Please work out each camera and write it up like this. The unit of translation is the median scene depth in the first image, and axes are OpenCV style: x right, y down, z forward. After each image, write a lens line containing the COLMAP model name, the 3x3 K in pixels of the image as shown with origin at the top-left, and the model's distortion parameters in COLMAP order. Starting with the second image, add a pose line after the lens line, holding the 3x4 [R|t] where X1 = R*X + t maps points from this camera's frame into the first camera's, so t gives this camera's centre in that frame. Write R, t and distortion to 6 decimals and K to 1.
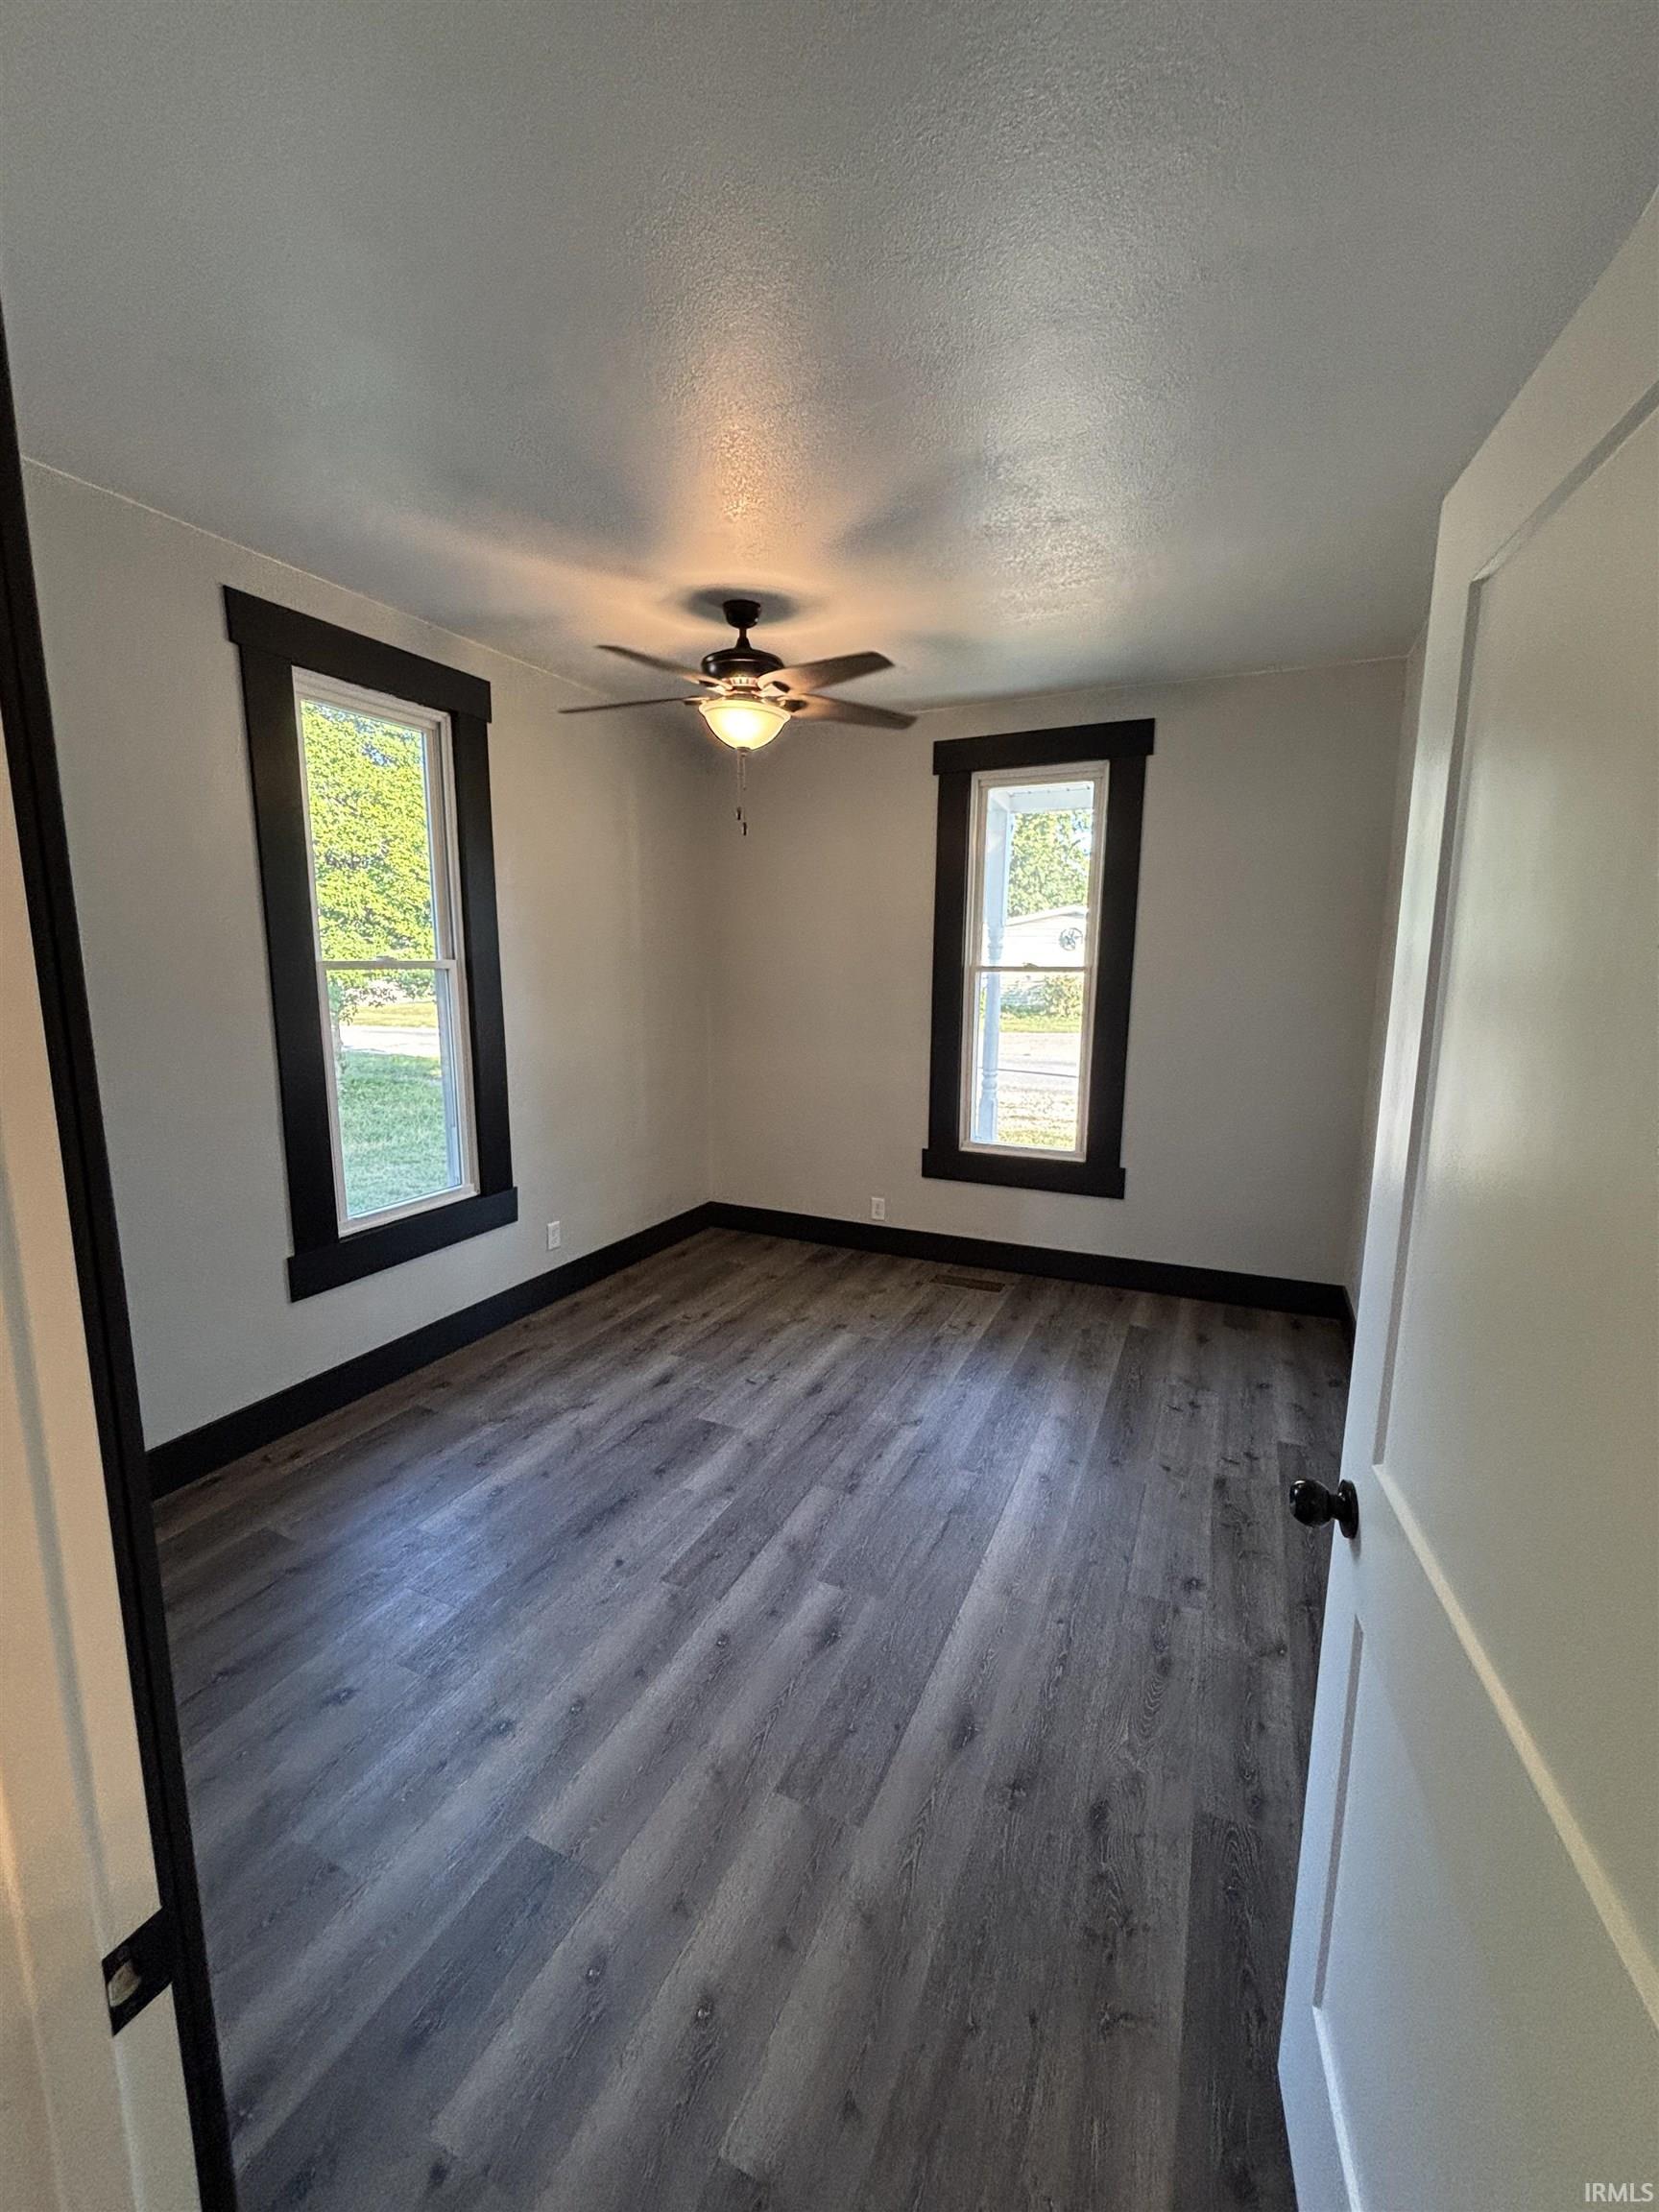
lens RADIAL K [[895.5, 0, 829.5], [0, 895.5, 1106.0], [0, 0, 1]] dist [0.001572, -0.000001]
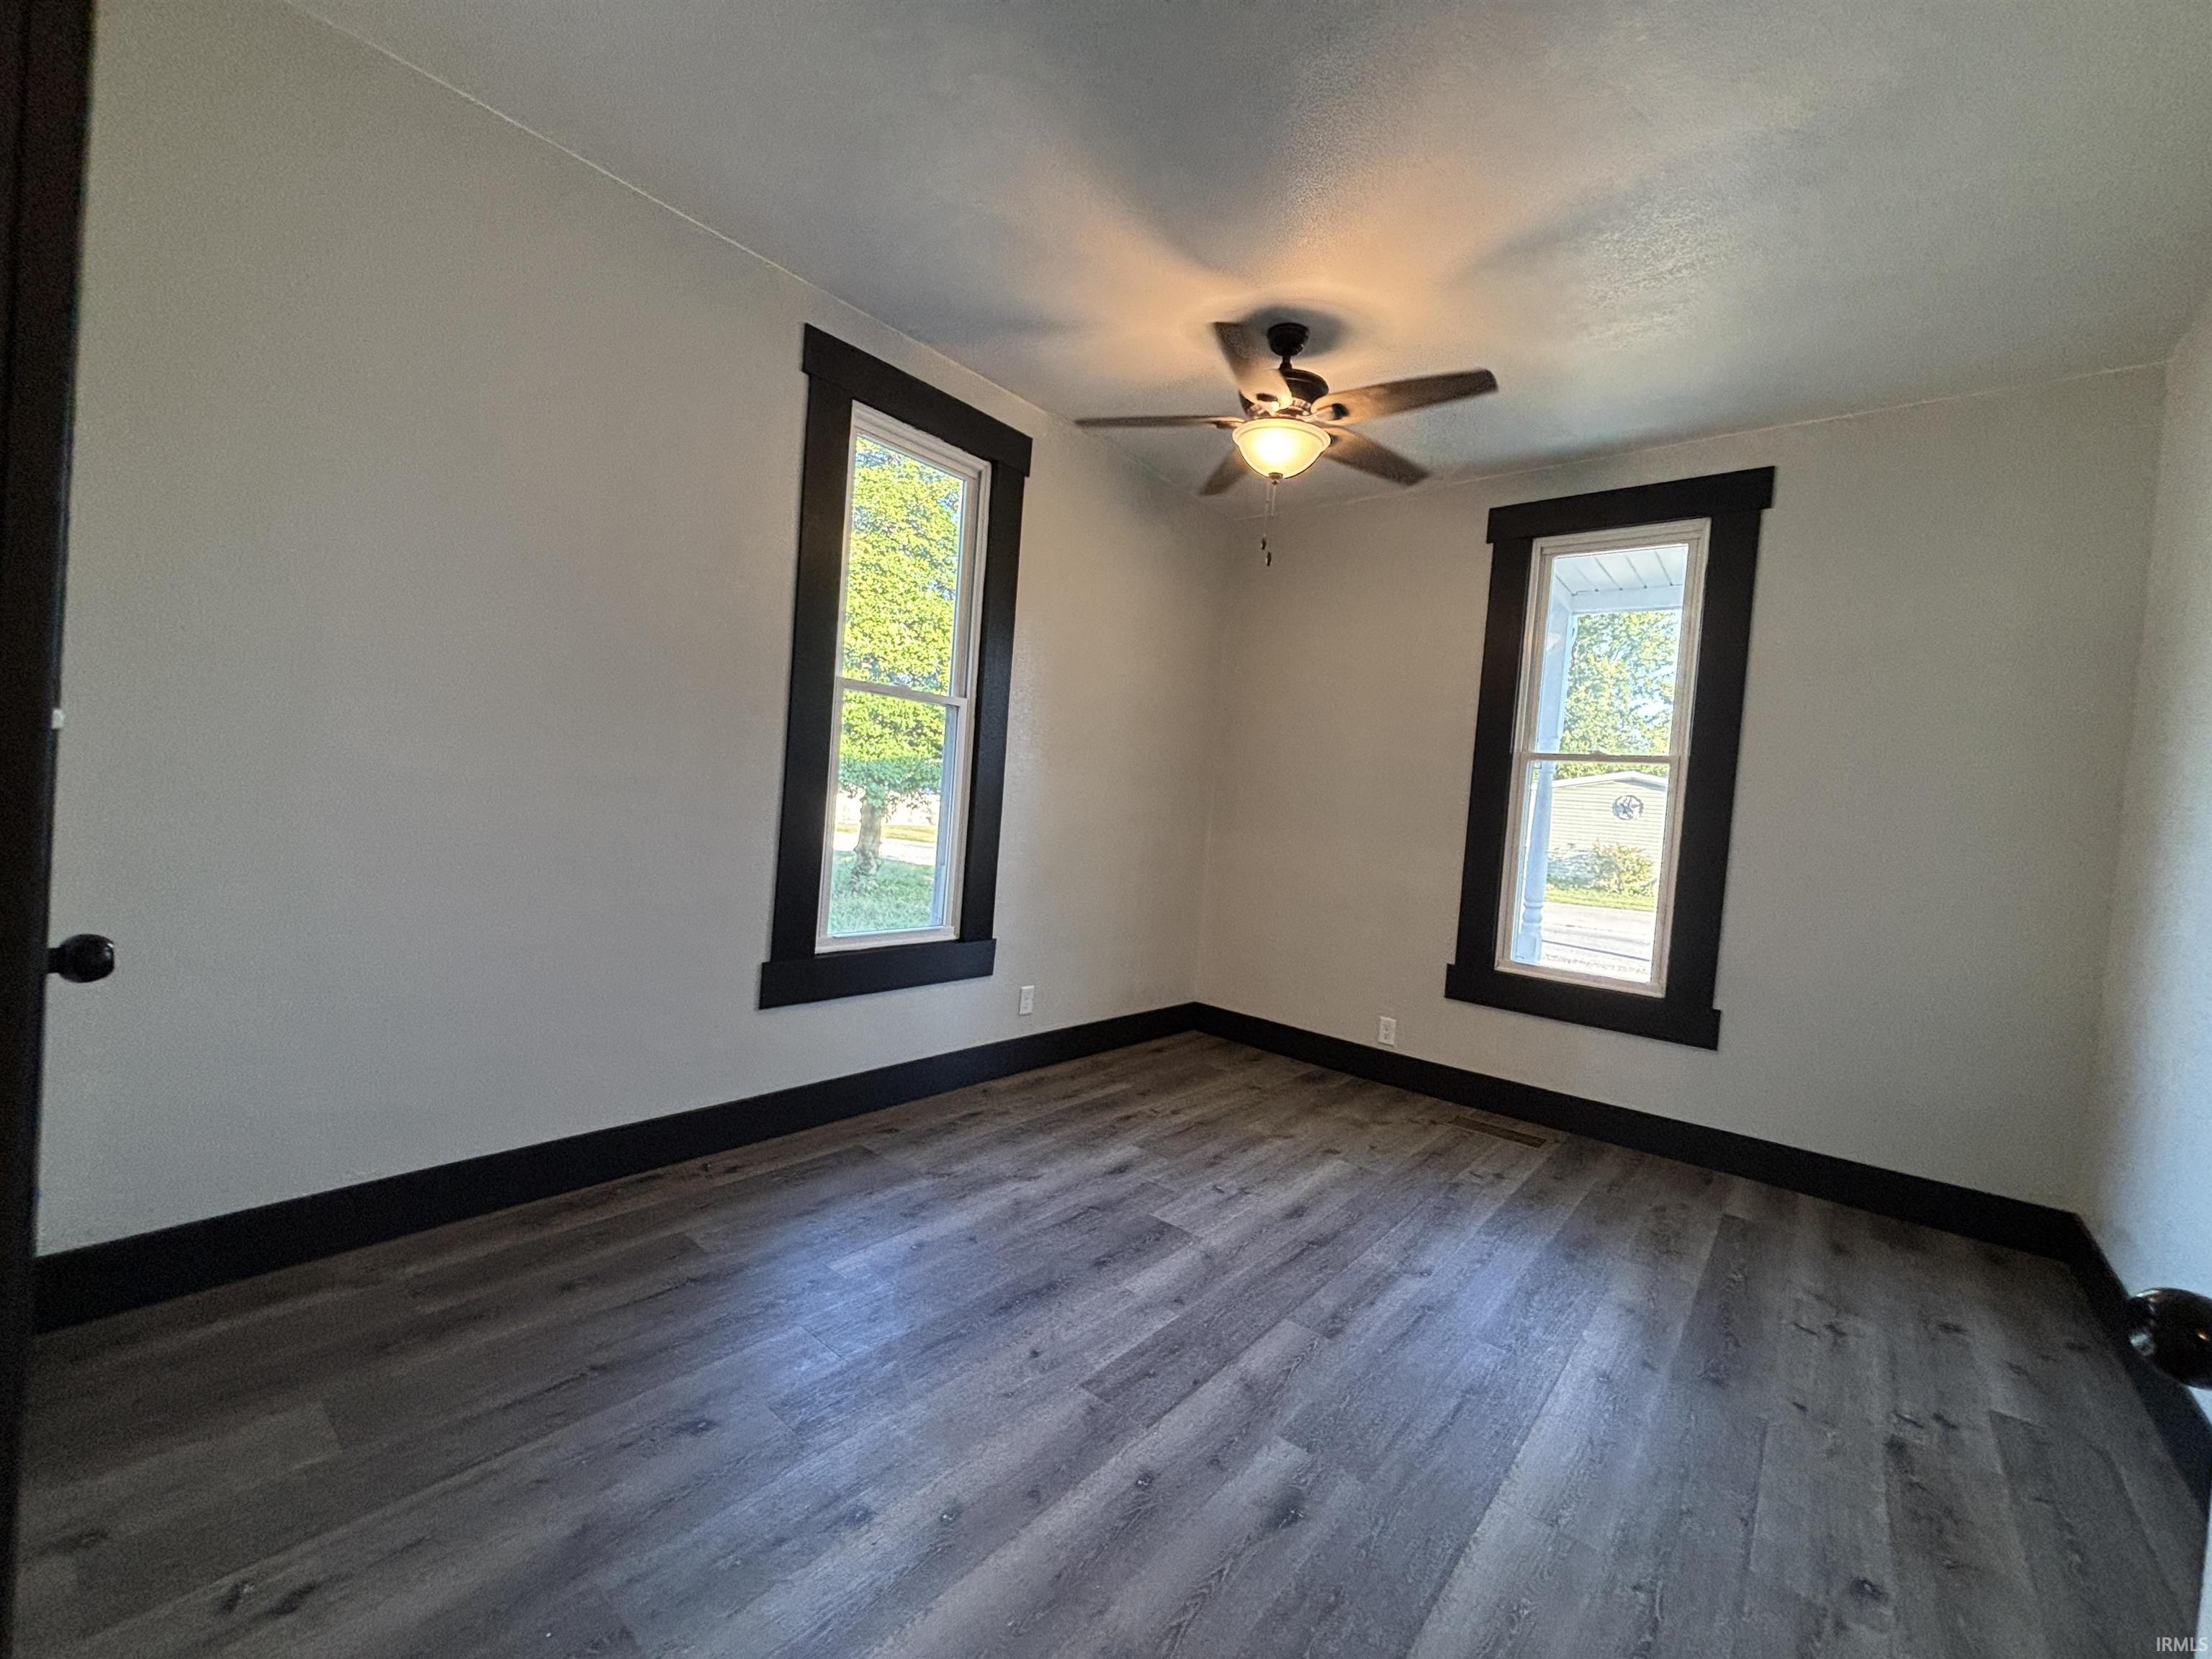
lens RADIAL K [[892.5, 0, 1106.0], [0, 892.5, 829.5], [0, 0, 1]] dist [0.000374, 0.000647]
pose [[0.962644, 0.075631, -0.259993, 0.003305], [-0.113003, 0.984797, -0.131929, 0.102124], [0.246063, 0.156381, 0.956555, 0.118413]]
